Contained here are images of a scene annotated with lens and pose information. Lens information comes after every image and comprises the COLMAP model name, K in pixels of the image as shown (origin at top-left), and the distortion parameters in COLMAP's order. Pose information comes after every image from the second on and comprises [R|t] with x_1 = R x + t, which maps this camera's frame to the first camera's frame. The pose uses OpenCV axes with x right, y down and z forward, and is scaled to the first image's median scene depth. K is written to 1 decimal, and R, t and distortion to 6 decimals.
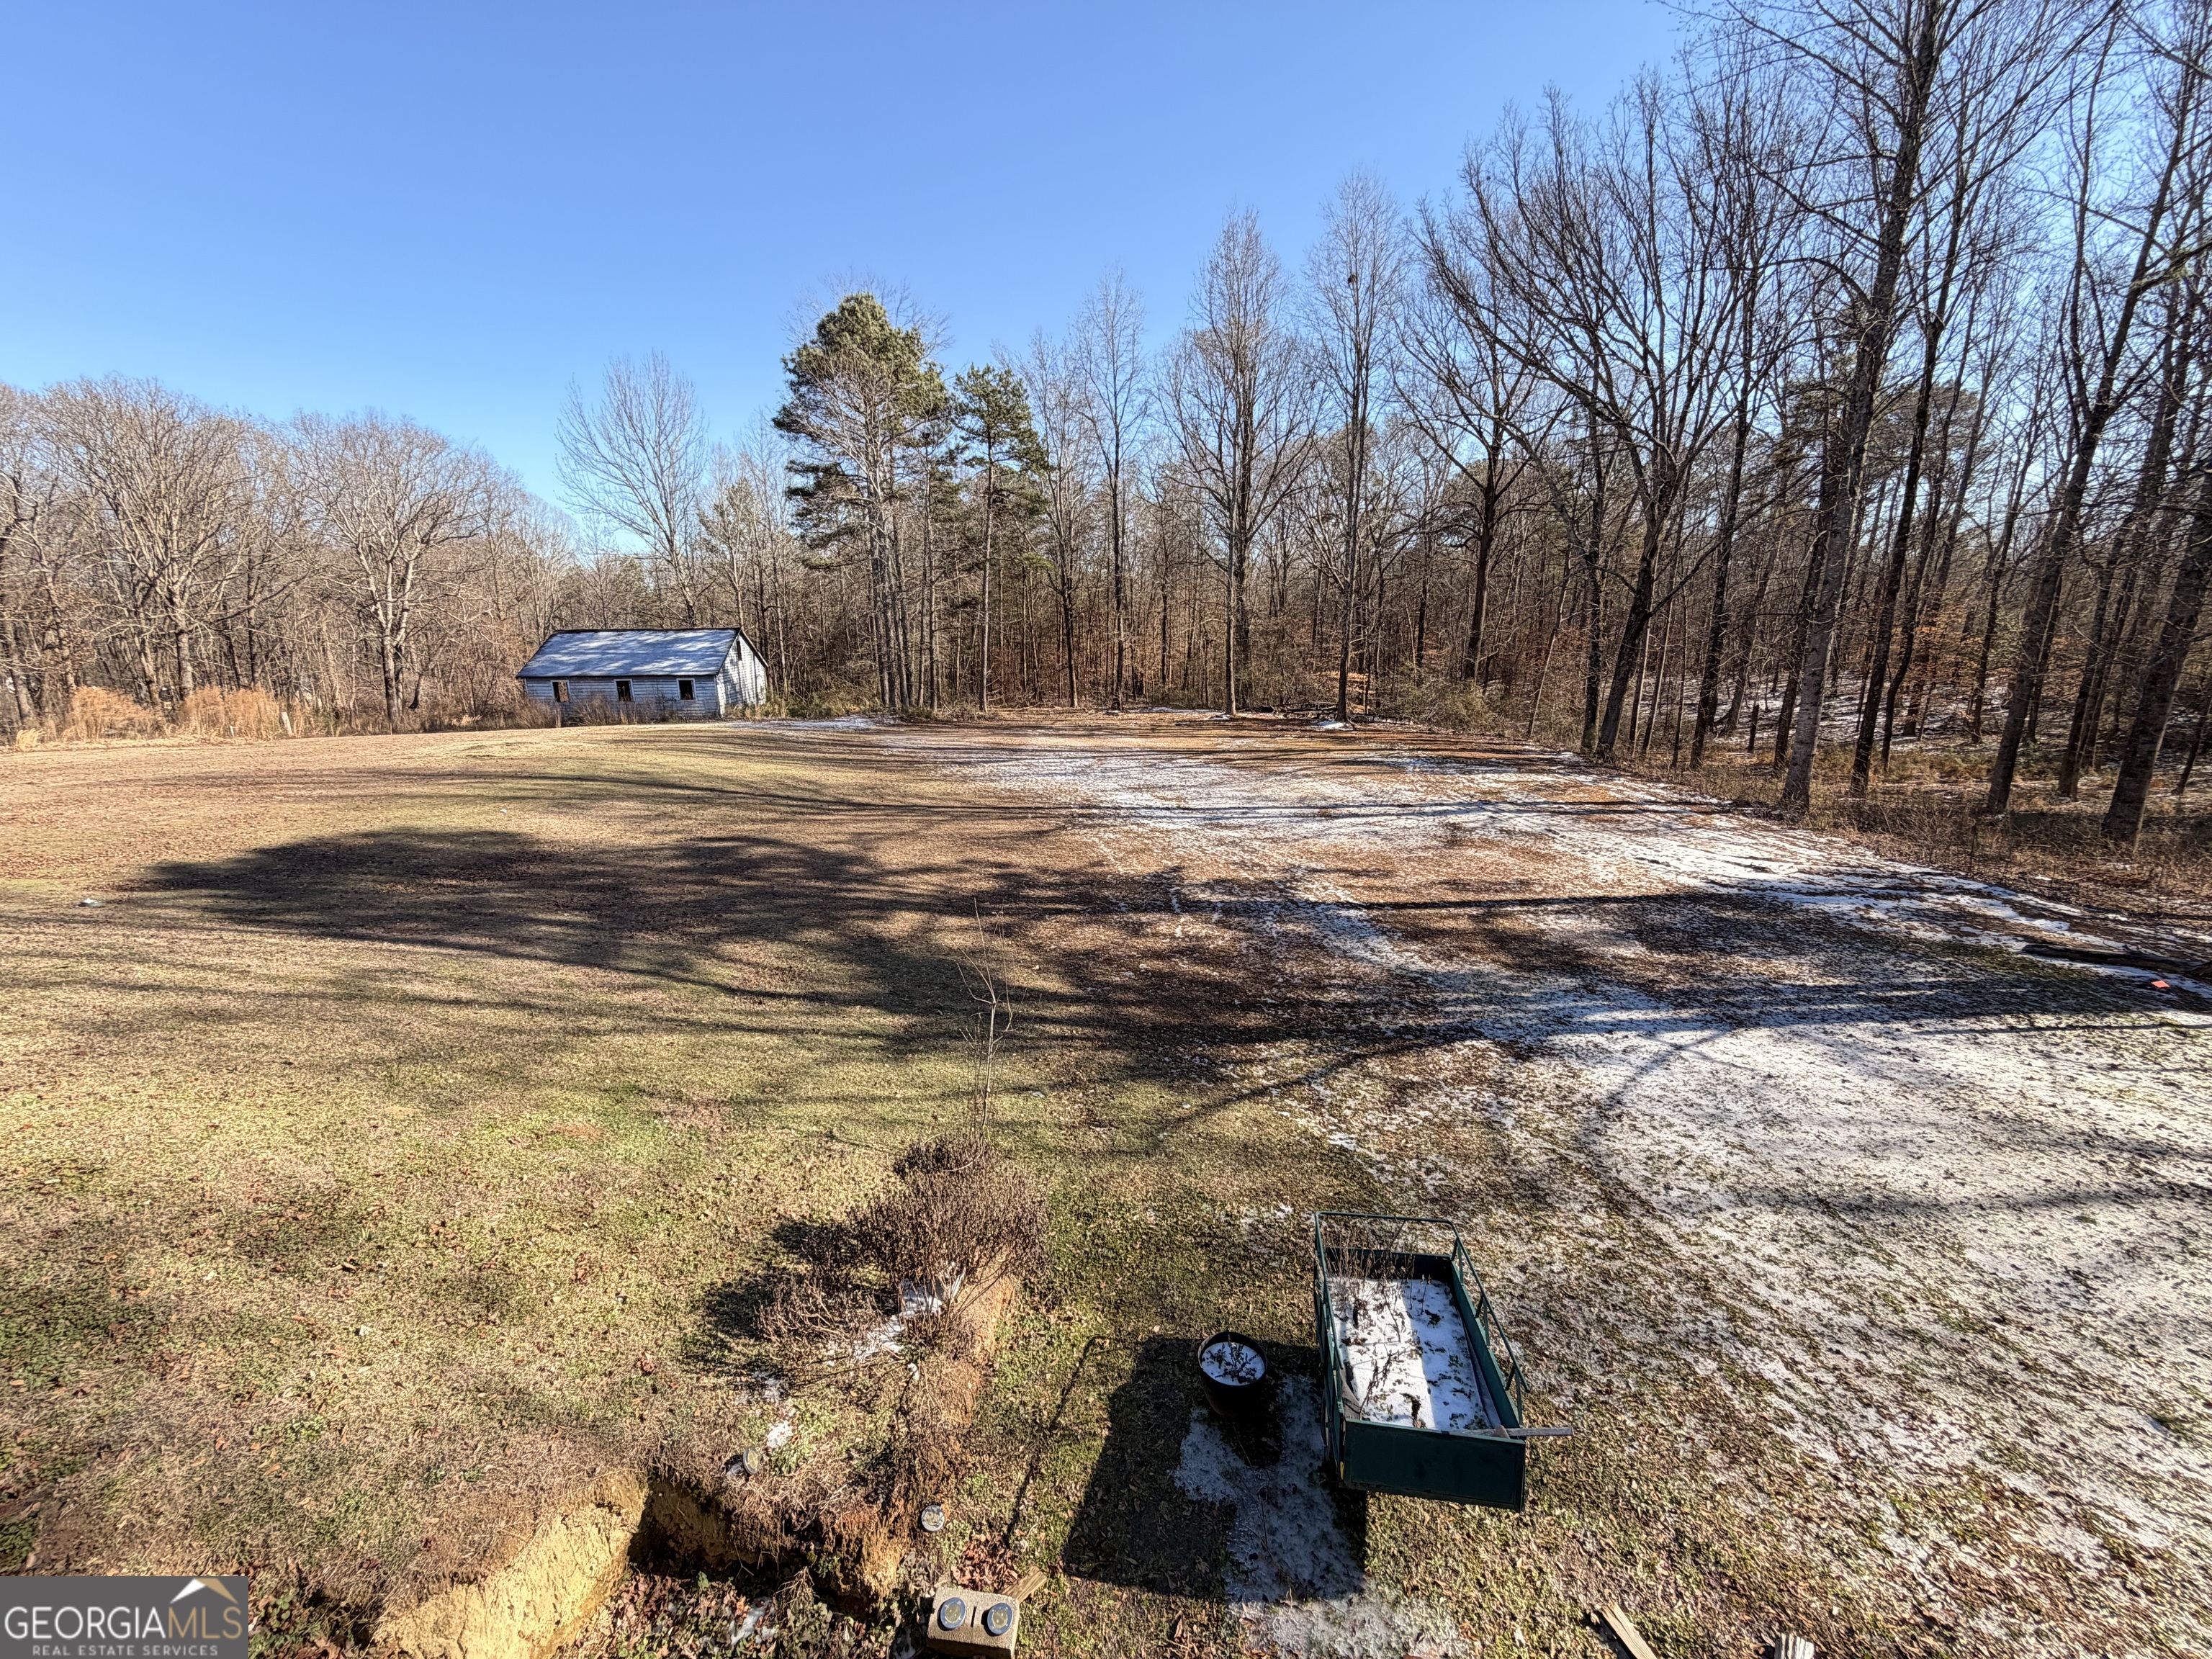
lens RADIAL K [[878.0, 0, 1102.2], [0, 878.0, 828.3], [0, 0, 1]] dist [-0.000318, -0.000195]
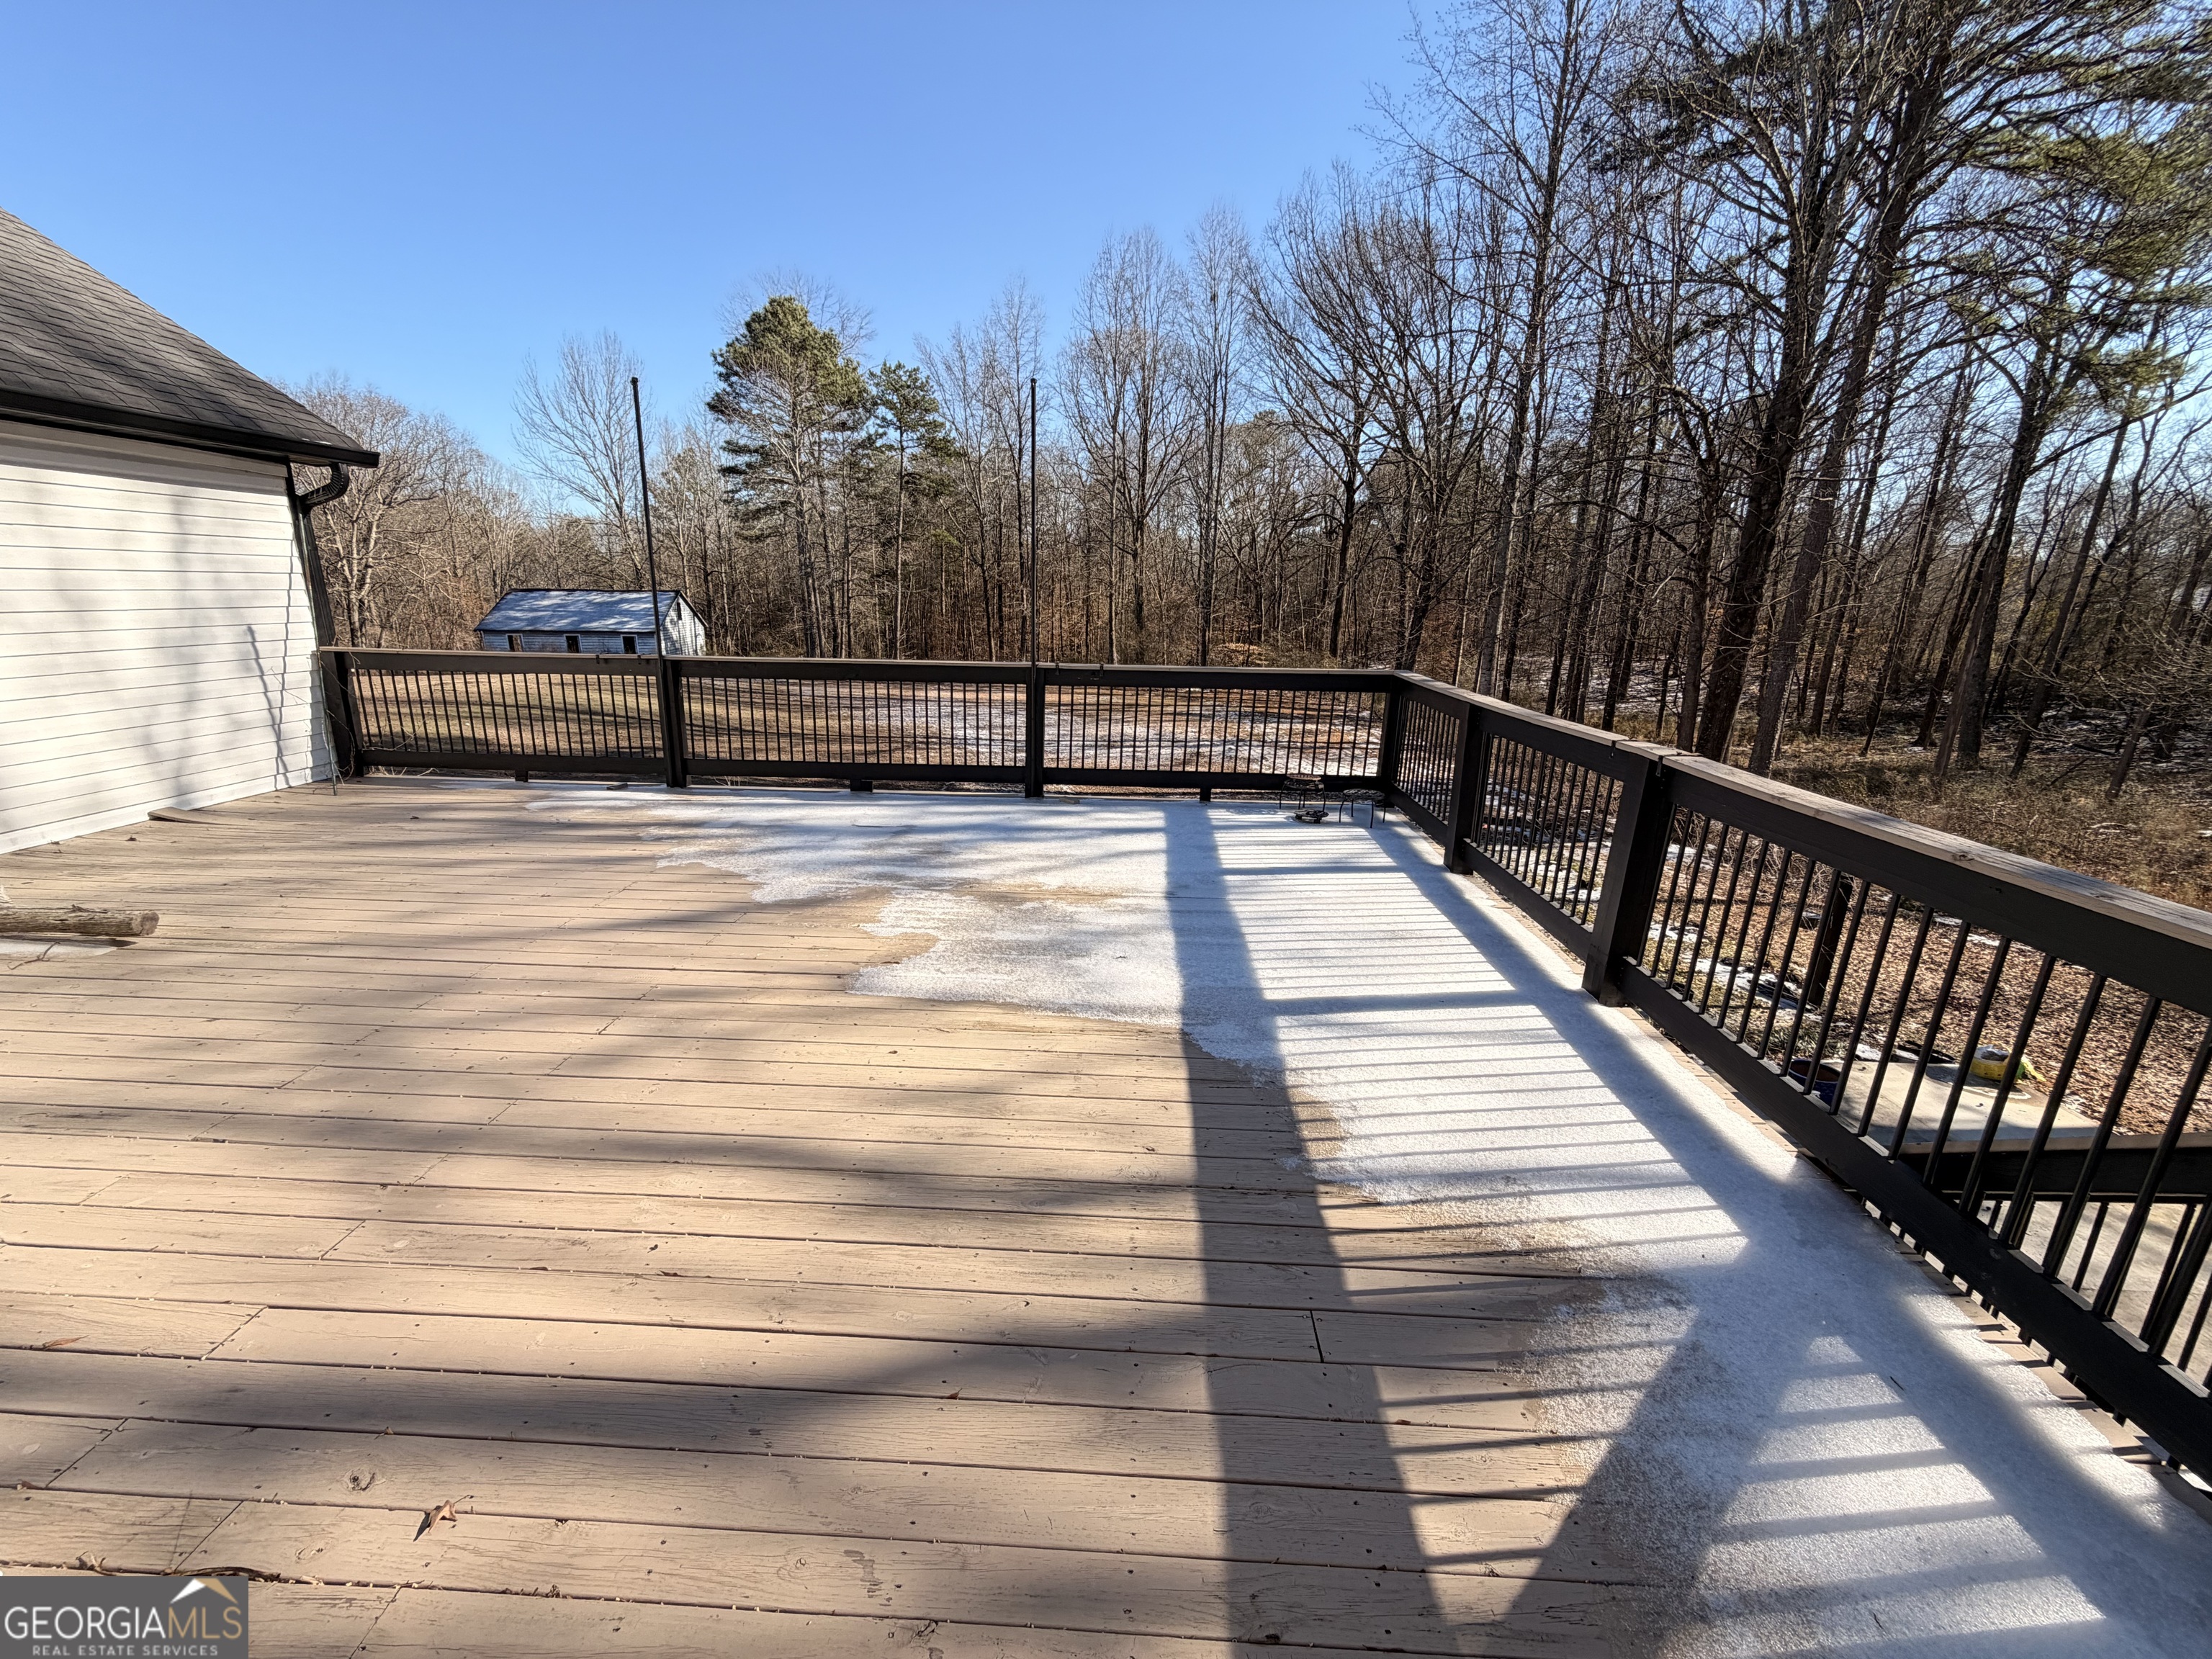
lens RADIAL K [[878.0, 0, 1103.0], [0, 878.0, 829.0], [0, 0, 1]] dist [-0.000318, -0.000195]
pose [[0.999297, 0.015168, 0.034280, 0.091982], [-0.016160, 0.999453, 0.028857, 0.033672], [-0.033824, -0.029391, 0.998996, -0.141538]]
